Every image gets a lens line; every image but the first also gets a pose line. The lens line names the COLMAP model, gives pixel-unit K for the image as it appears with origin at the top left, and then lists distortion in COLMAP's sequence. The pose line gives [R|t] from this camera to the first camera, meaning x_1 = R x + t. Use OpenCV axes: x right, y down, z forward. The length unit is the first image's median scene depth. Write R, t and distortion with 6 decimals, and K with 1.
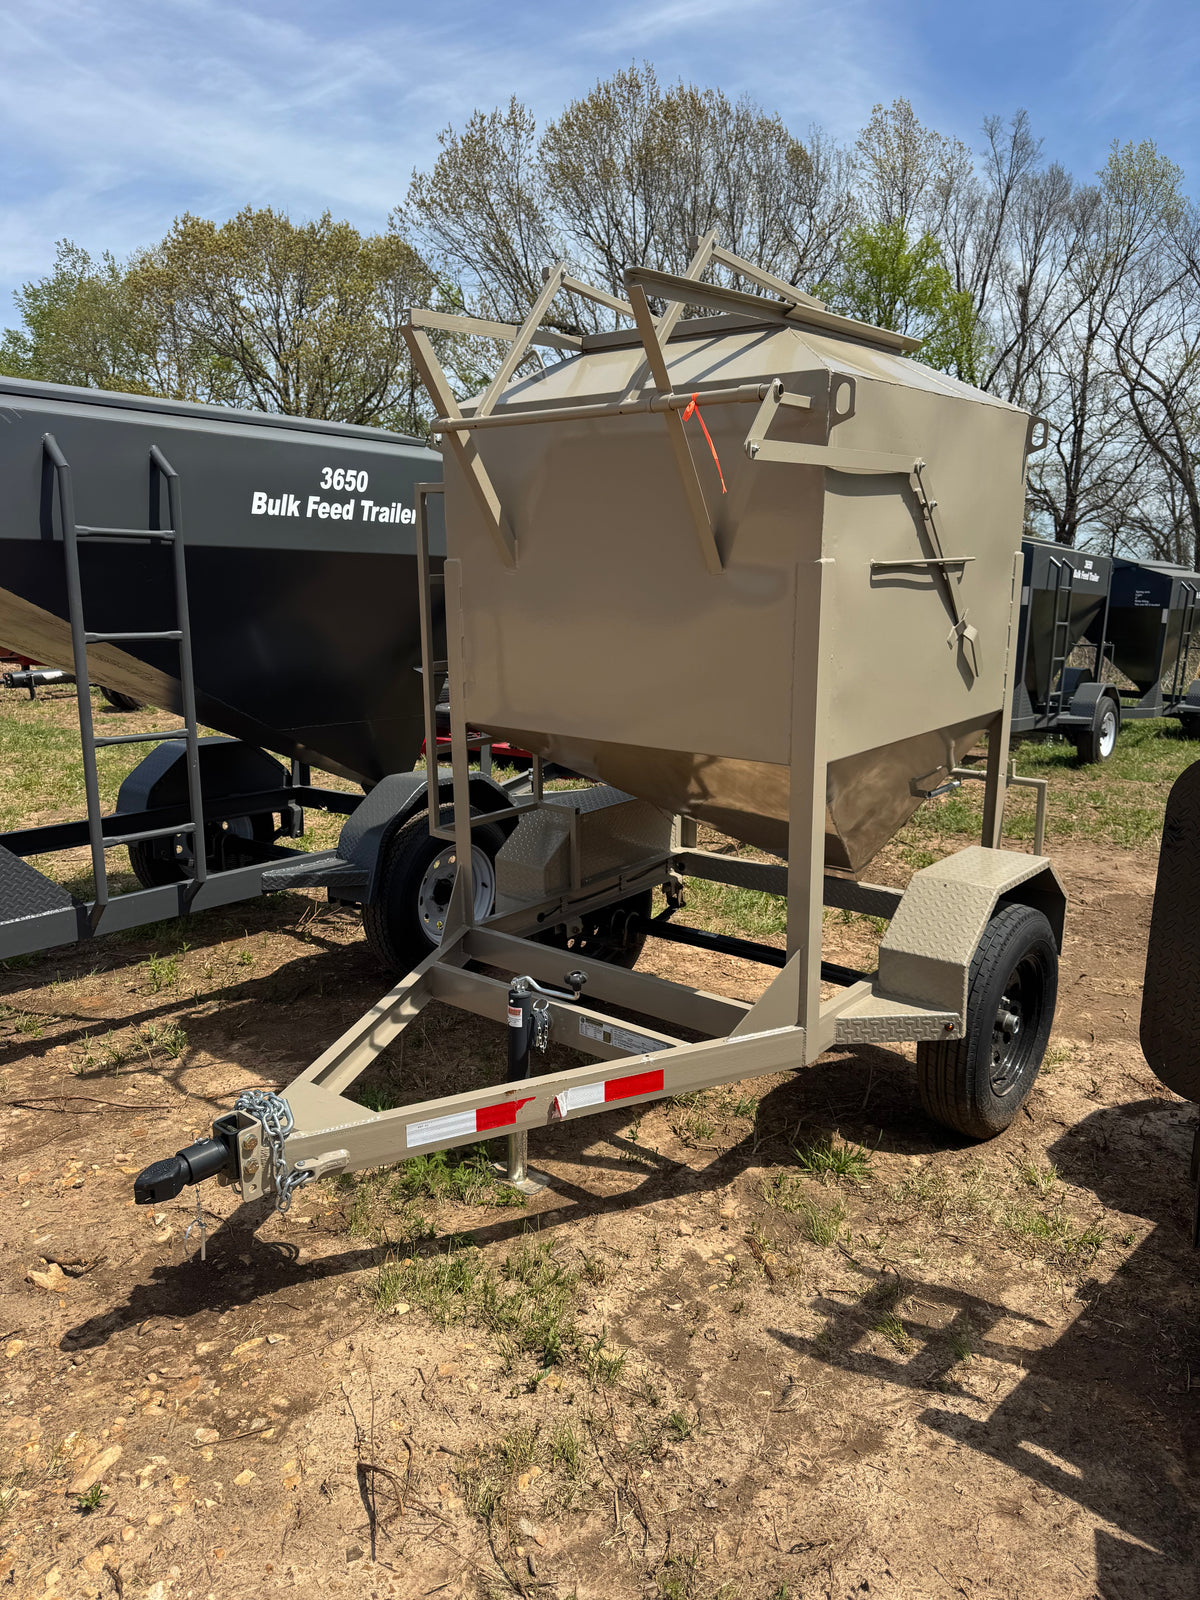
lens RADIAL K [[1136.1, 0, 598.5], [0, 1136.1, 808.7], [0, 0, 1]] dist [0.025854, -0.032978]
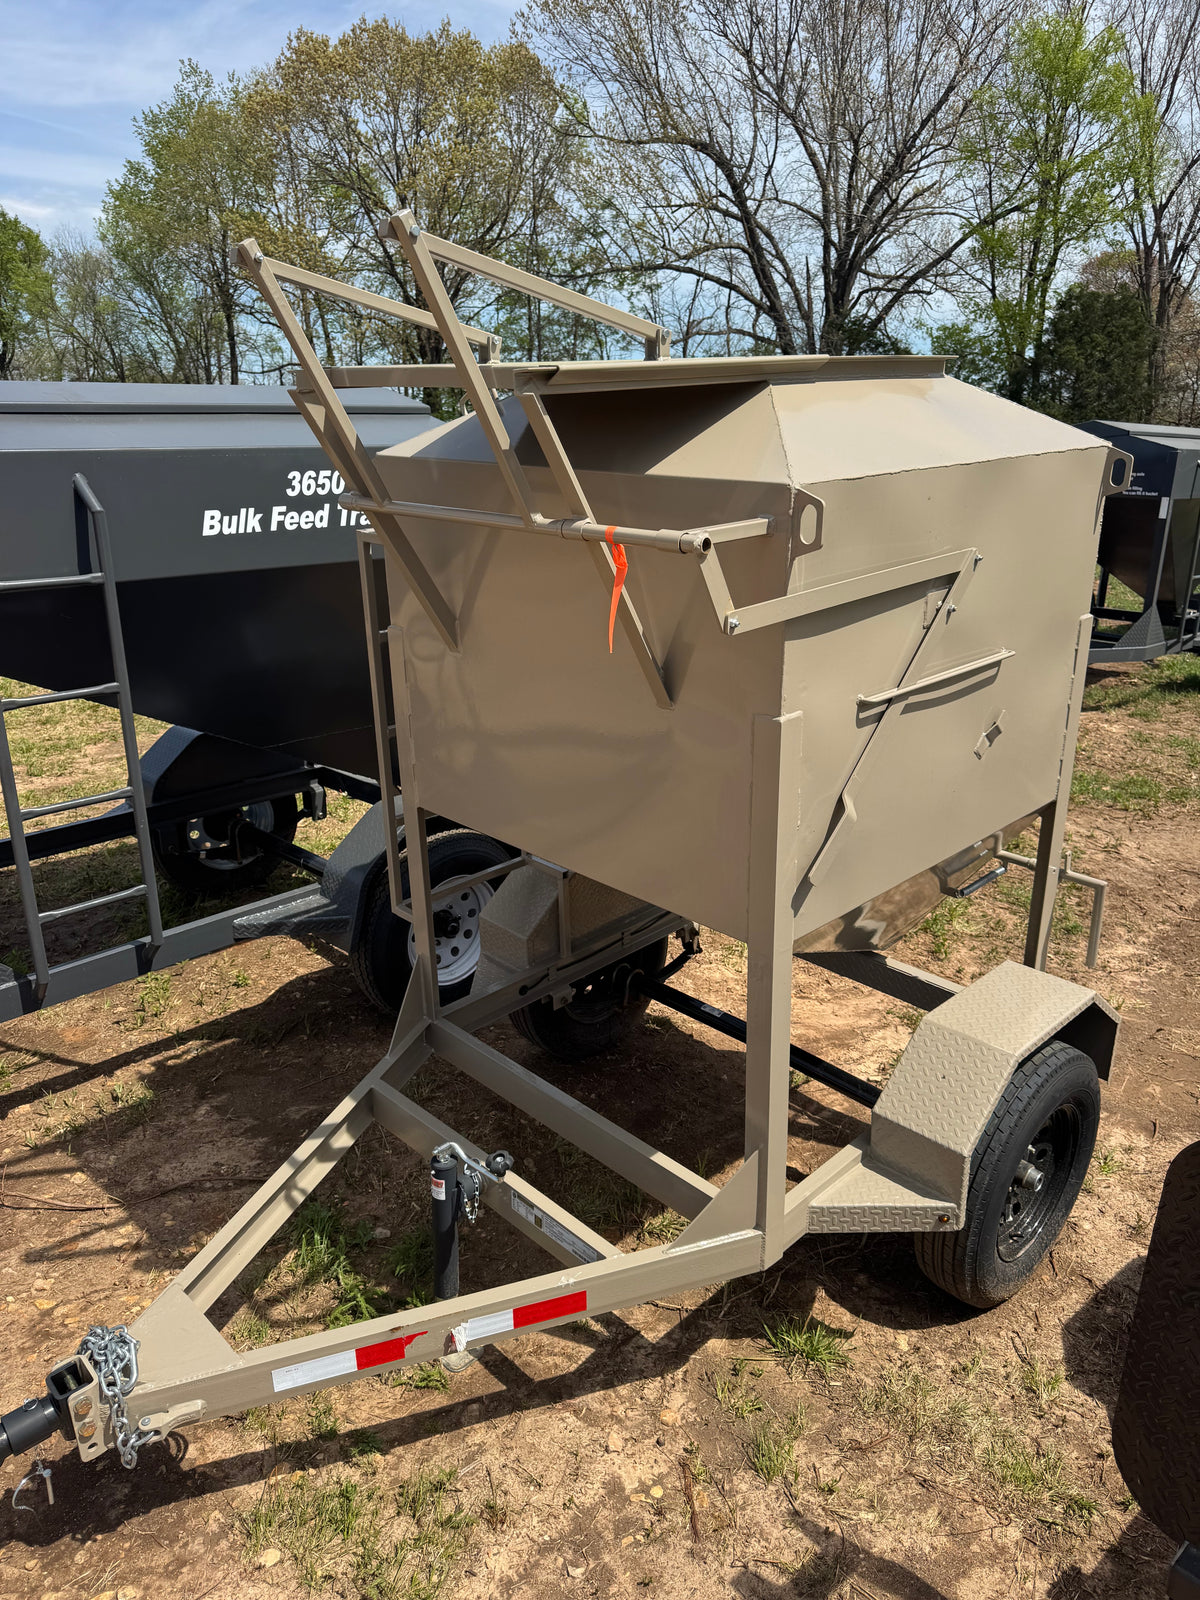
lens RADIAL K [[1136.1, 0, 609.8], [0, 1136.1, 803.5], [0, 0, 1]] dist [0.025854, -0.032978]
pose [[0.994560, 0.030205, -0.099693, 0.113291], [-0.016870, 0.991108, 0.131984, -0.189116], [0.102794, -0.129584, 0.986226, 0.143217]]
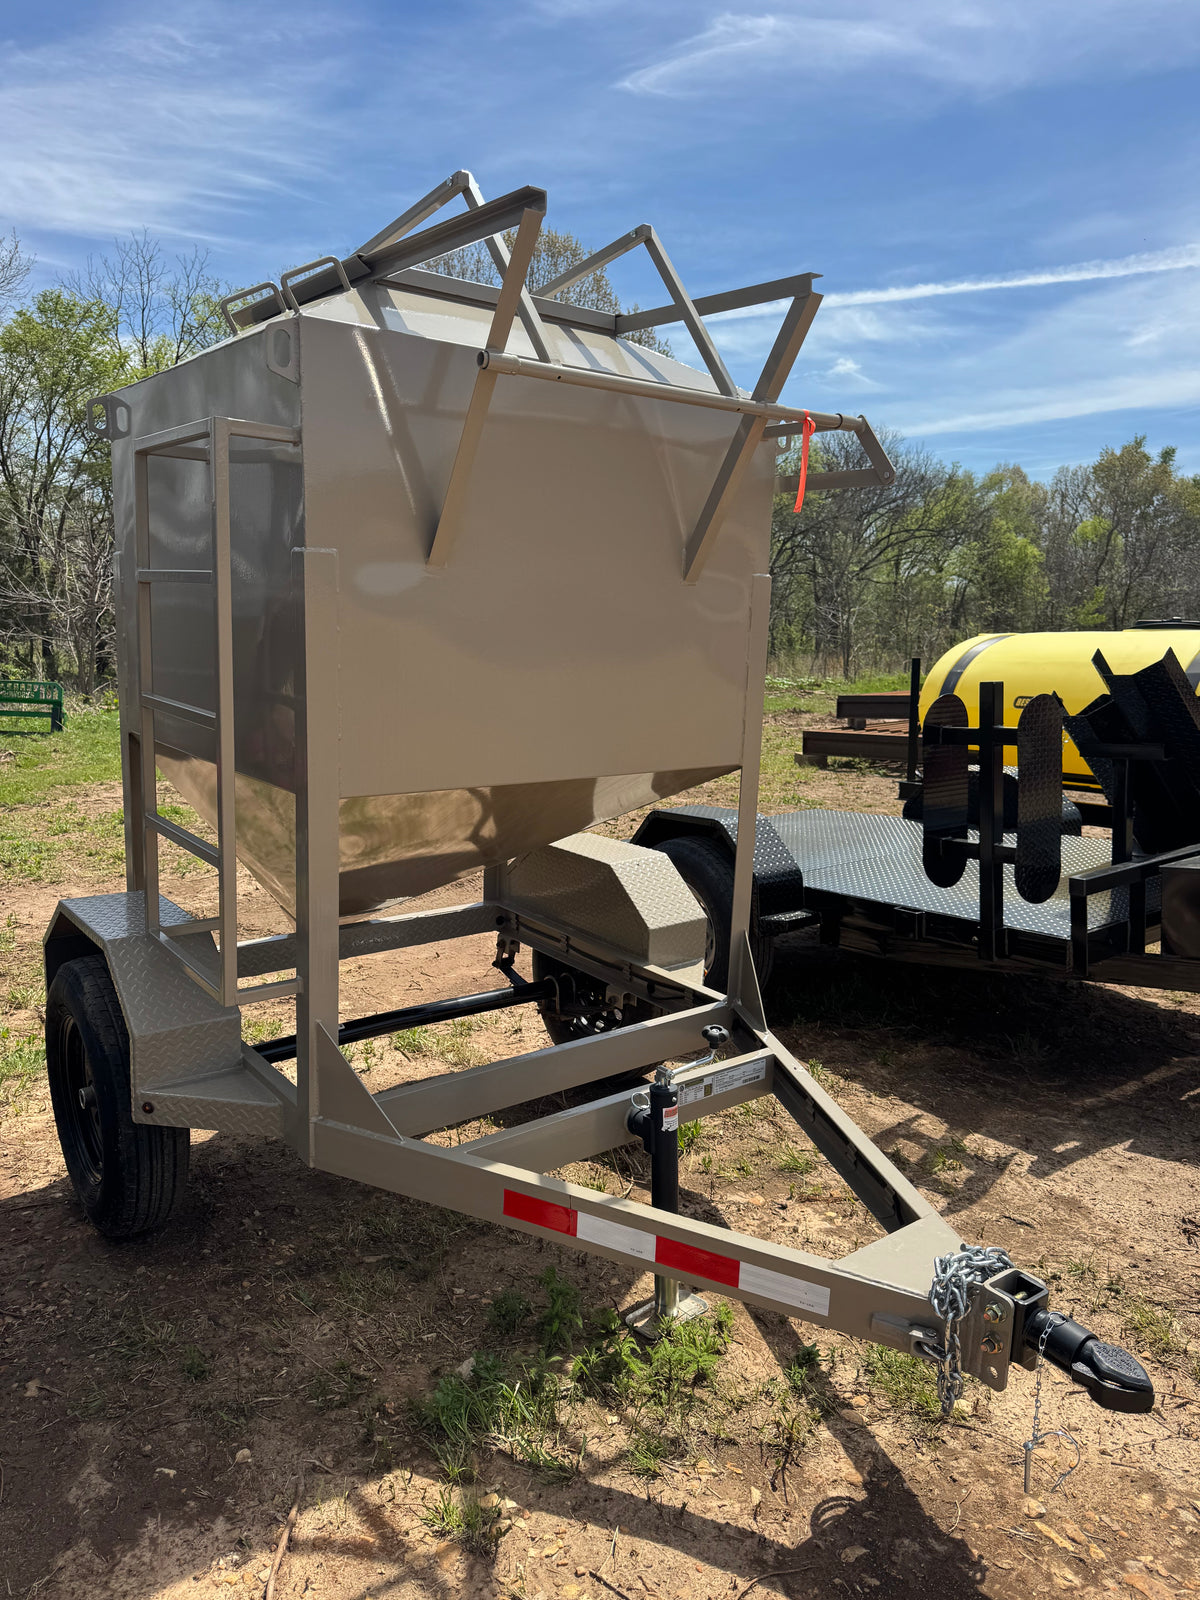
lens RADIAL K [[1136.1, 0, 612.9], [0, 1136.1, 794.5], [0, 0, 1]] dist [0.025854, -0.032978]
pose [[0.205900, -0.146614, 0.967528, -0.689401], [0.180428, 0.977449, 0.109720, -0.115872], [-0.961796, 0.151977, 0.227710, 0.667792]]
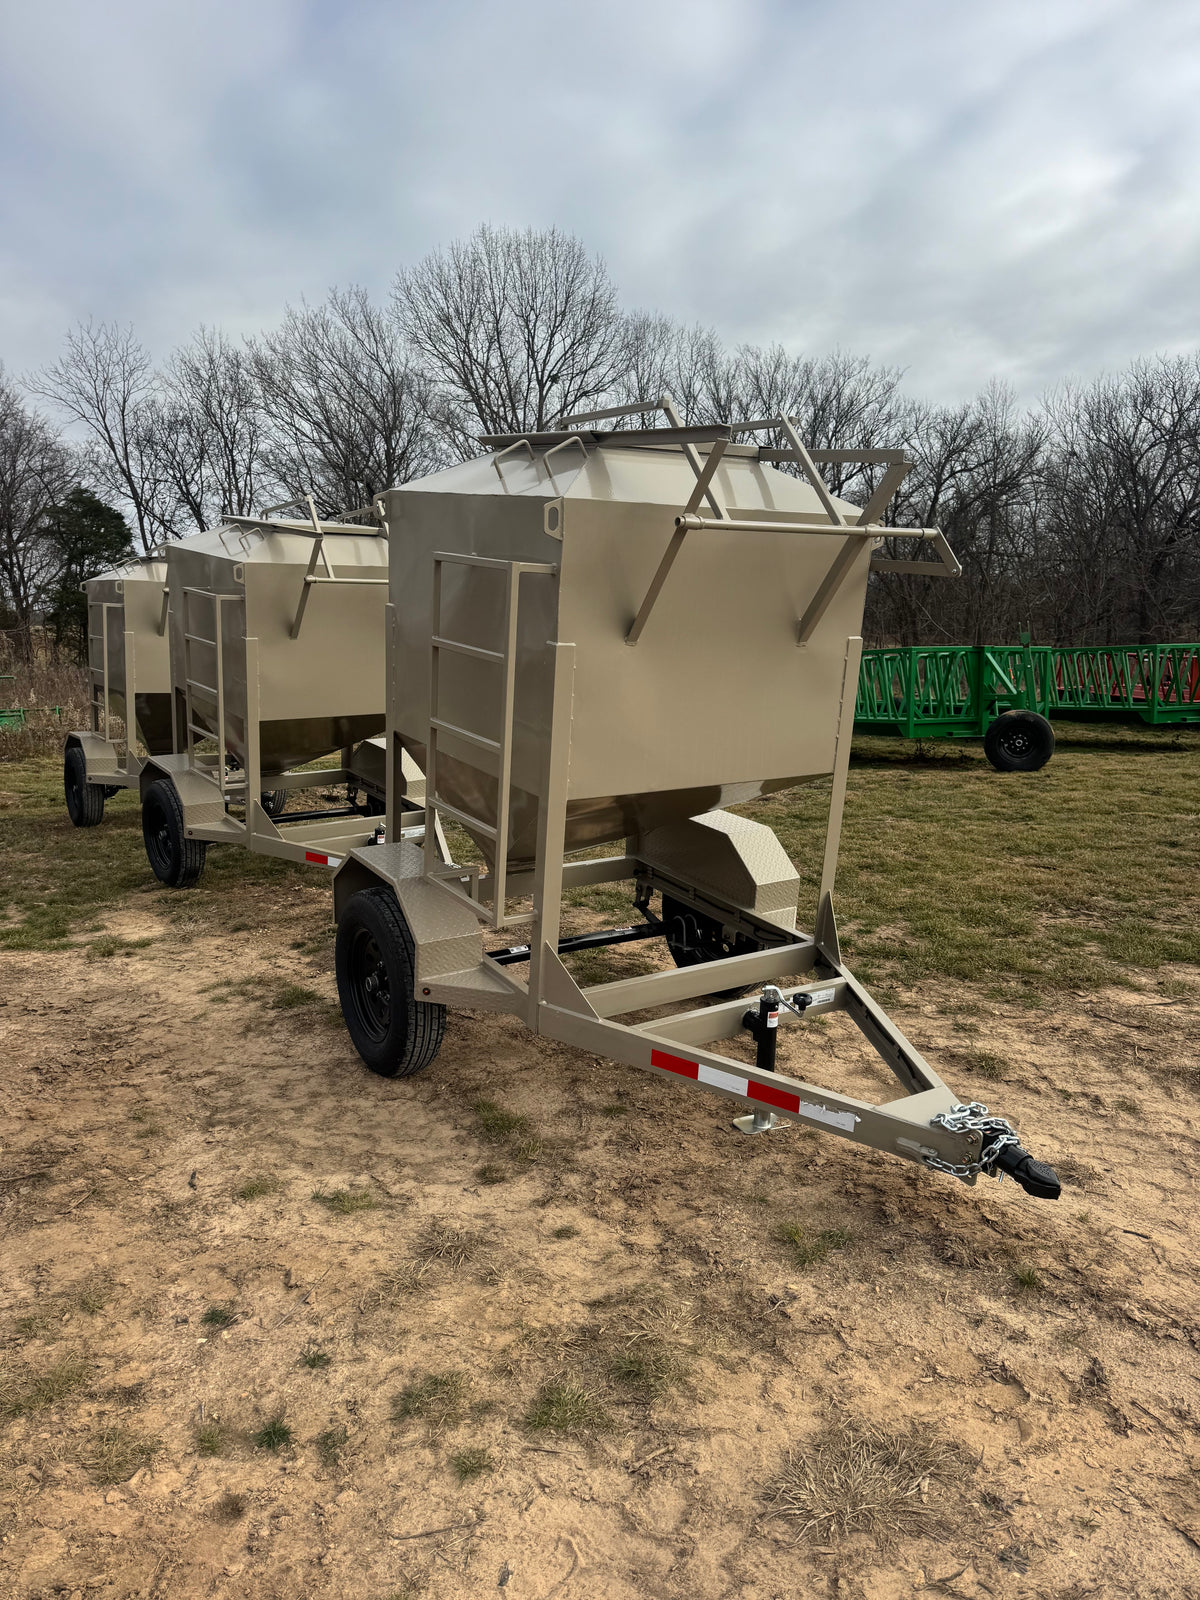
lens RADIAL K [[1136.1, 0, 600.2], [0, 1136.1, 786.2], [0, 0, 1]] dist [0.025854, -0.032978]
pose [[0.302233, -0.185420, 0.935027, -1.003362], [0.154199, 0.977490, 0.143998, -0.216309], [-0.940679, 0.100659, 0.324021, 0.614981]]
